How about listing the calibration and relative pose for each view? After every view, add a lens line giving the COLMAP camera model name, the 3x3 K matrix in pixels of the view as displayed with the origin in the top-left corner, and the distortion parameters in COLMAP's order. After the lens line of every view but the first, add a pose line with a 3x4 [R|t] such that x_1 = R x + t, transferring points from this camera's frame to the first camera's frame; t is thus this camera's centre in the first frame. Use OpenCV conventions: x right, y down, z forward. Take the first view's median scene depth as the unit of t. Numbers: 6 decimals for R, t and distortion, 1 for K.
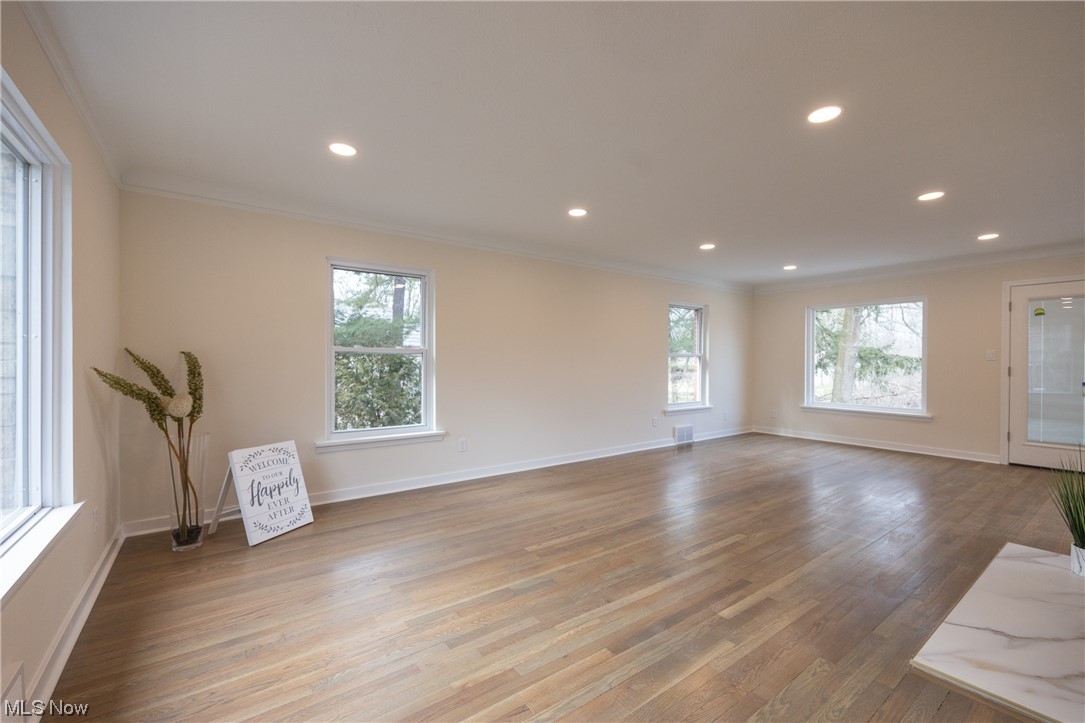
lens RADIAL K [[454.5, 0, 547.9], [0, 454.5, 360.4], [0, 0, 1]] dist [0.002469, -0.000212]
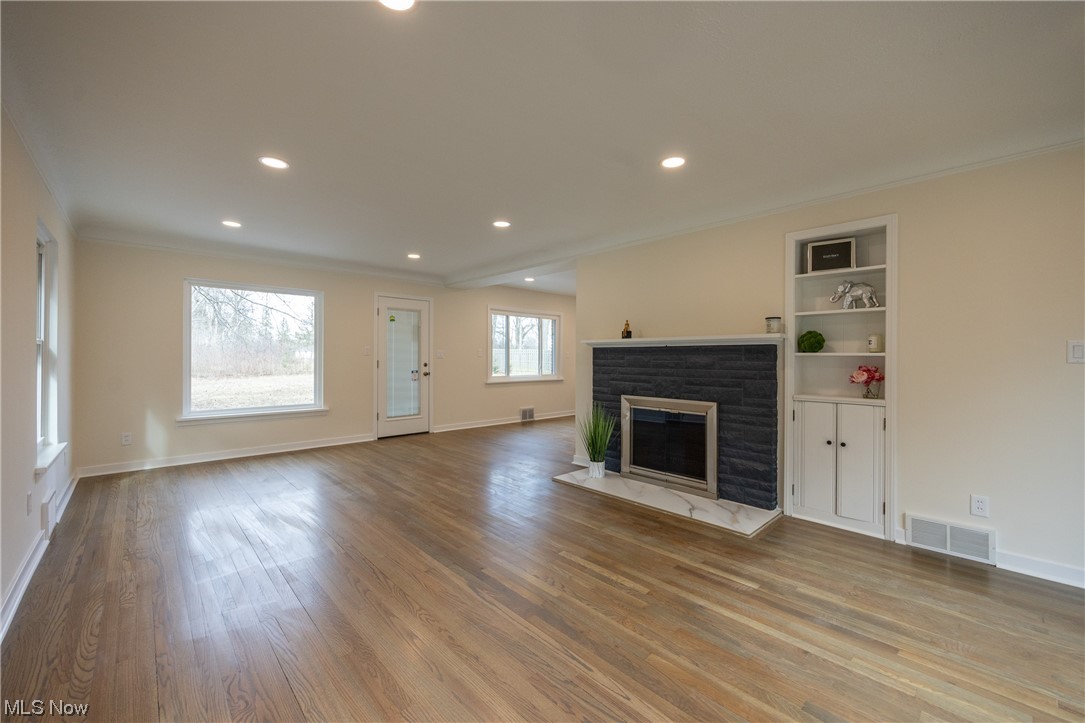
lens RADIAL K [[454.5, 0, 543.1], [0, 454.5, 359.7], [0, 0, 1]] dist [0.002469, -0.000212]
pose [[-0.136698, -0.008750, 0.990574, -0.475745], [-0.008430, 0.999935, 0.007669, -0.002335], [-0.990577, -0.007302, -0.136763, 1.226807]]
